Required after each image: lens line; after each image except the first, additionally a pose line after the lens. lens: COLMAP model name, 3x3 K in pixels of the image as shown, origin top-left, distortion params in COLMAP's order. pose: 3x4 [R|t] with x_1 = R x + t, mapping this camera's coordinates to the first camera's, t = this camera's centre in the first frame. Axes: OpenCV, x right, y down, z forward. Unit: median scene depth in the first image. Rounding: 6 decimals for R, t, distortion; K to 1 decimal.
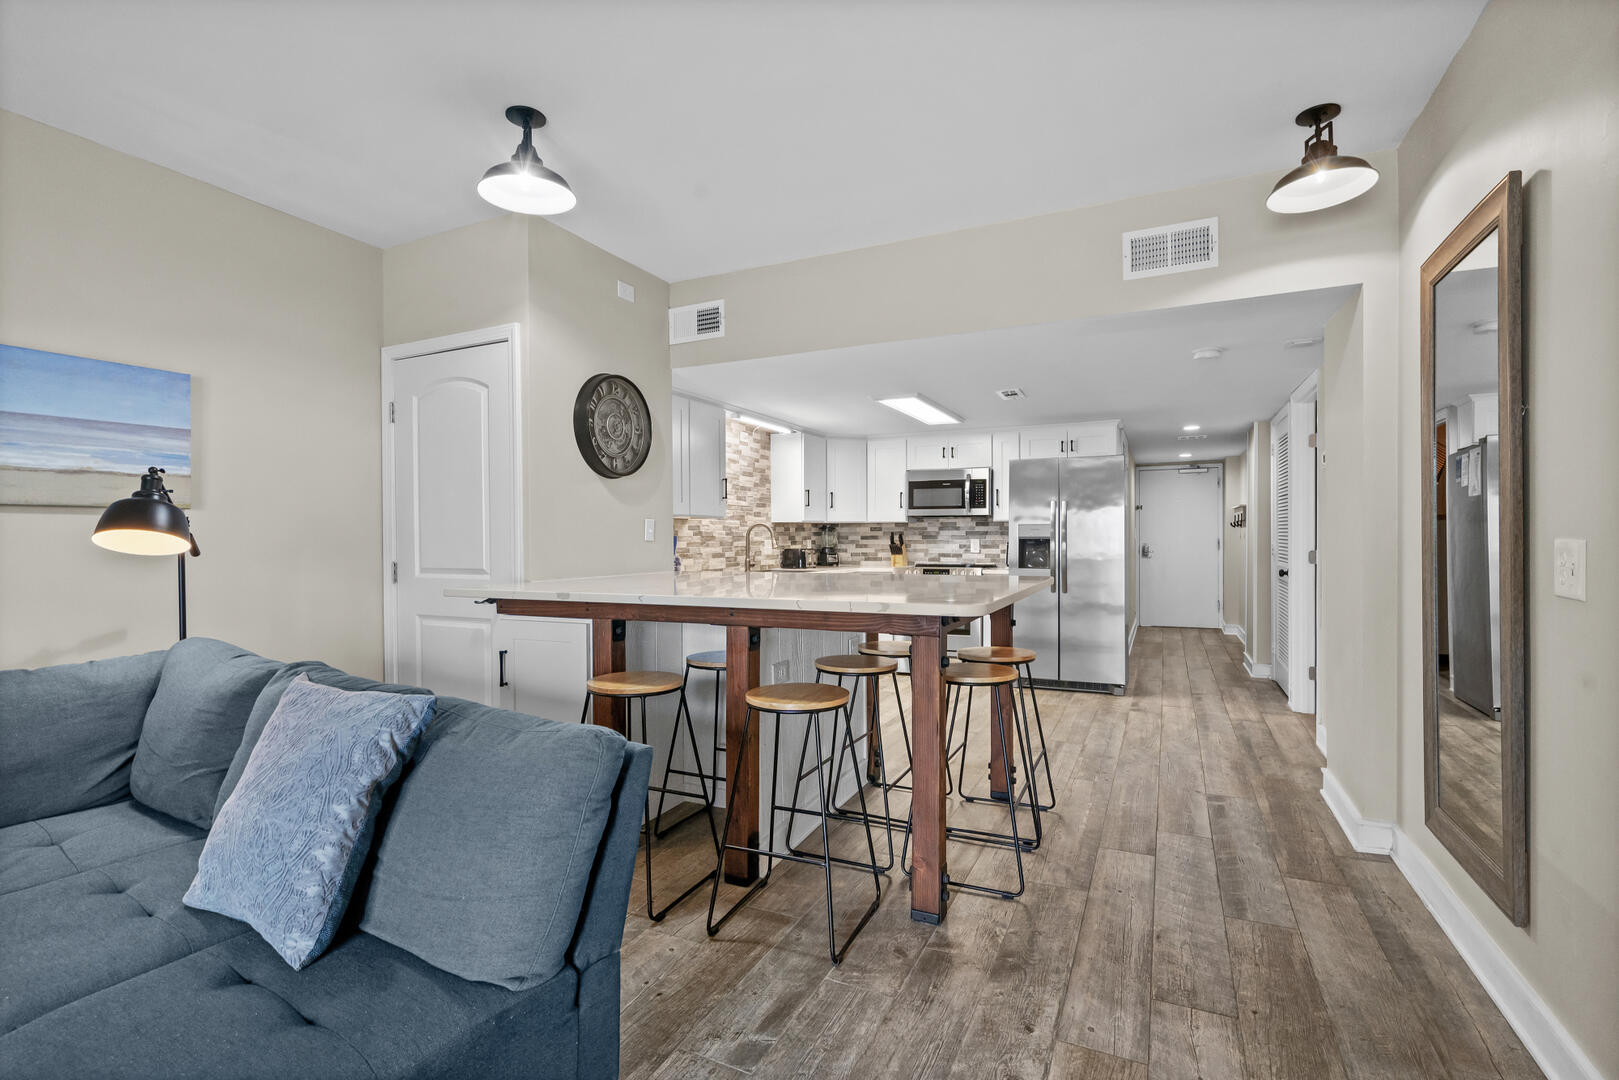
lens RADIAL K [[745.2, 0, 810.2], [0, 745.2, 544.1], [0, 0, 1]] dist [-0.006206, 0.003681]
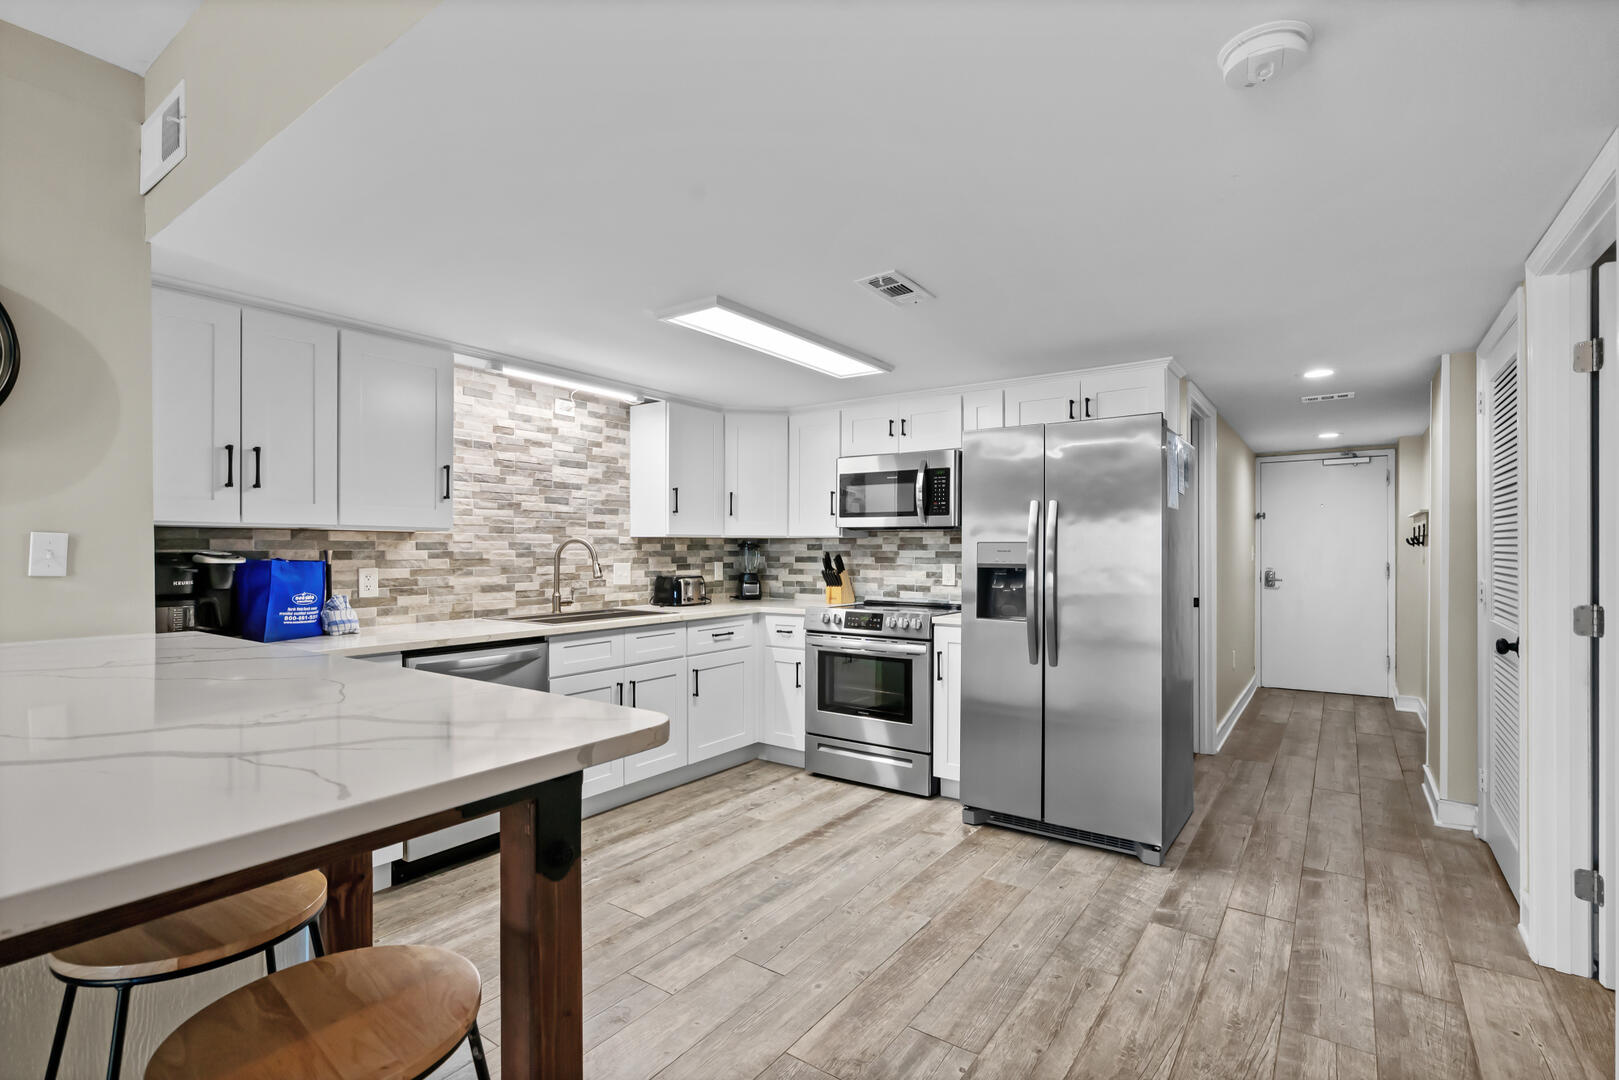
lens RADIAL K [[745.2, 0, 809.3], [0, 745.2, 549.8], [0, 0, 1]] dist [-0.006206, 0.003681]
pose [[0.984136, 0.006047, -0.177314, 0.235820], [-0.007640, 0.999936, -0.008302, -0.013671], [0.177253, 0.009525, 0.984119, 0.379954]]
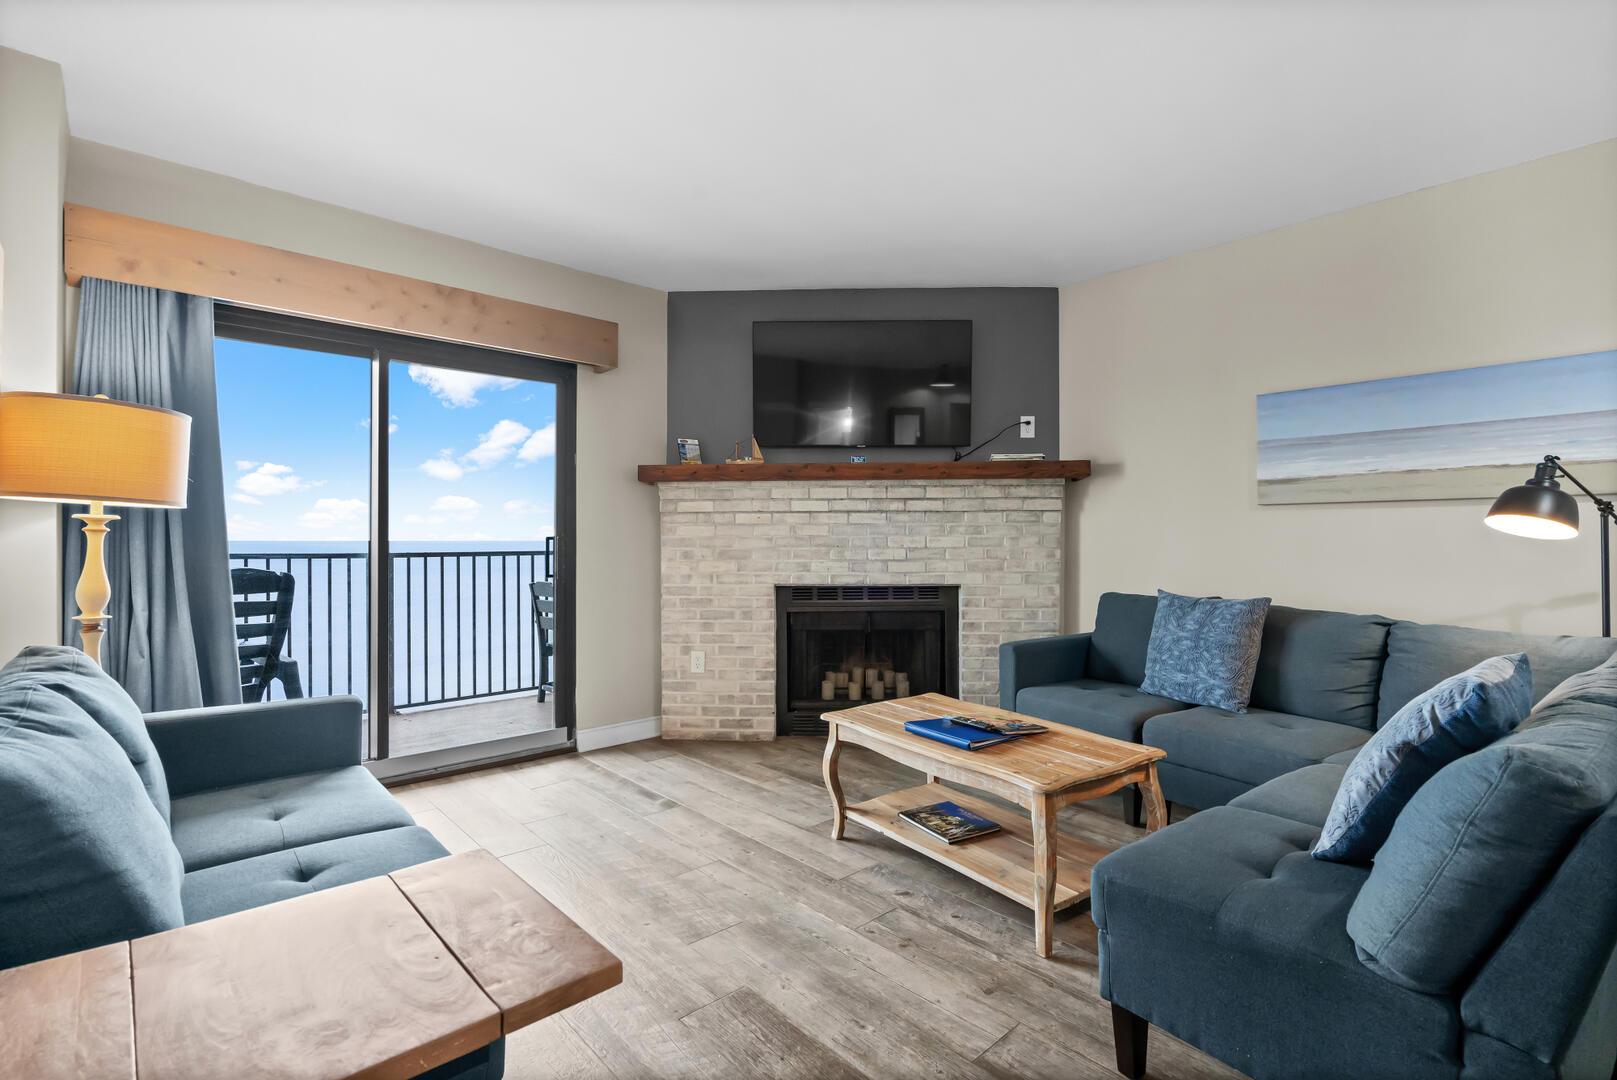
lens RADIAL K [[744.3, 0, 818.5], [0, 744.3, 536.6], [0, 0, 1]] dist [-0.006206, 0.003681]
pose [[-0.365327, 0.001412, -0.930878, 0.155638], [-0.009479, 0.999941, 0.005236, 0.005758], [0.930831, 0.010736, -0.365292, 0.131635]]
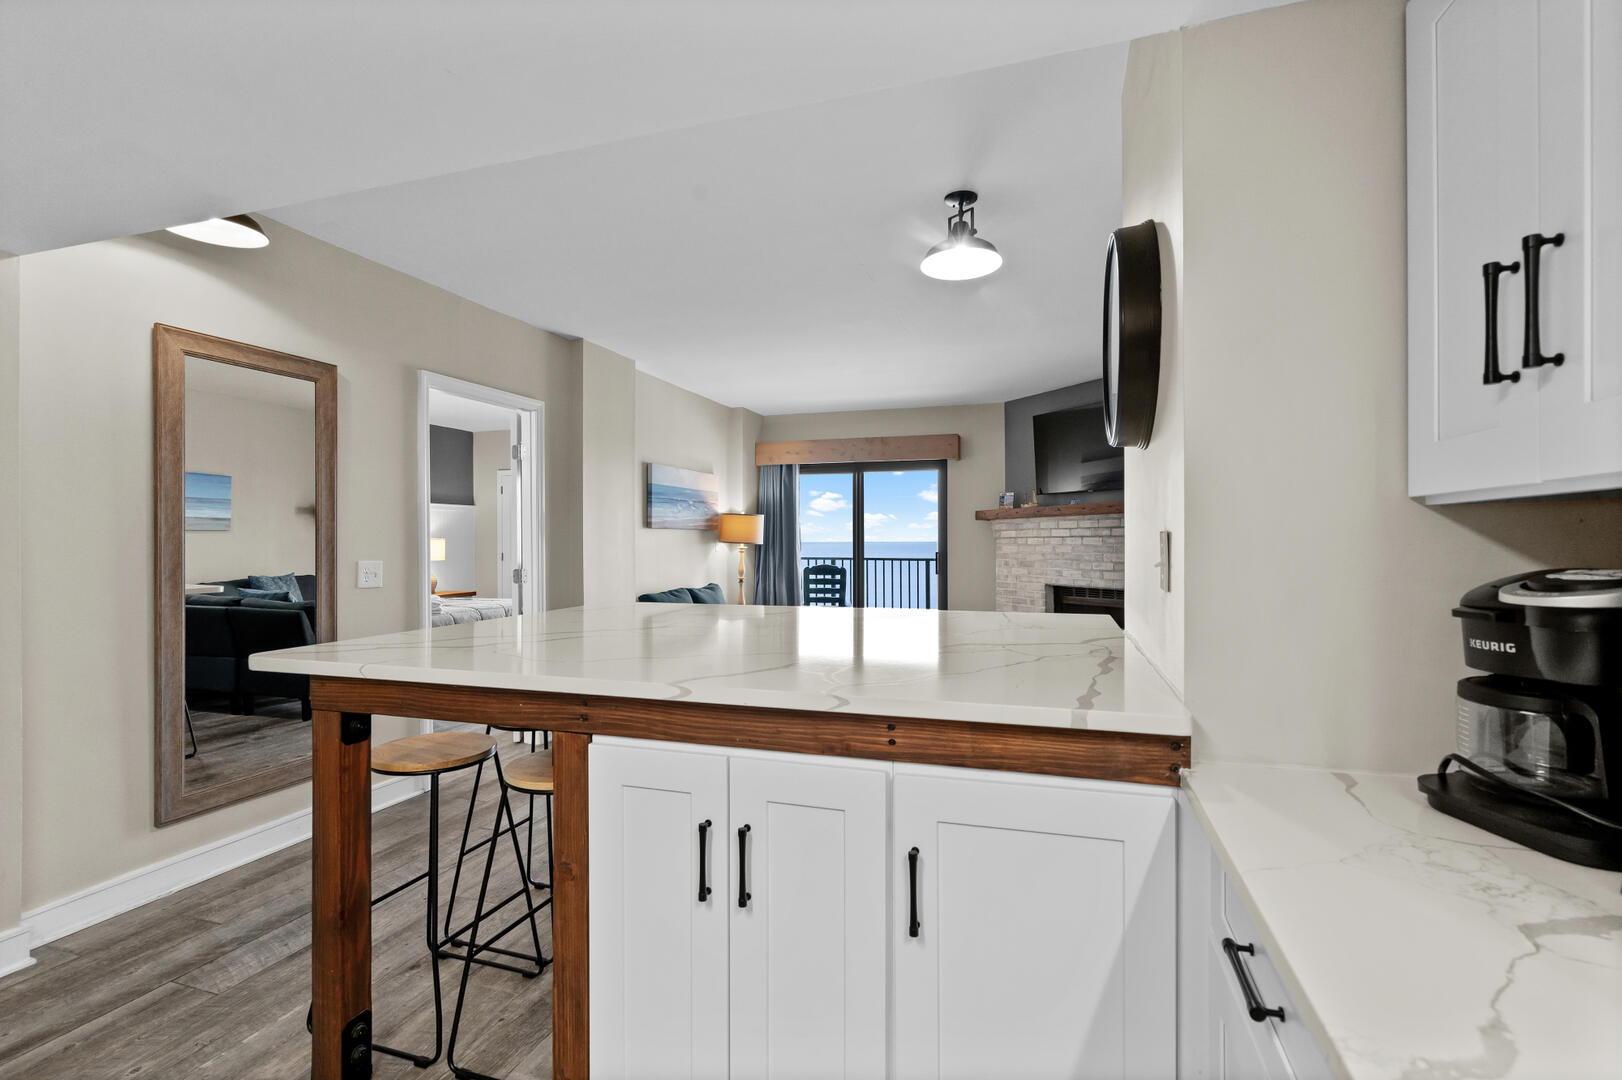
lens RADIAL K [[746.6, 0, 809.6], [0, 746.6, 541.4], [0, 0, 1]] dist [-0.006206, 0.003681]
pose [[-0.991903, 0.007365, -0.126784, 0.000966], [0.005836, 0.999906, 0.012426, -0.021409], [0.126863, 0.011586, -0.991853, 0.842647]]
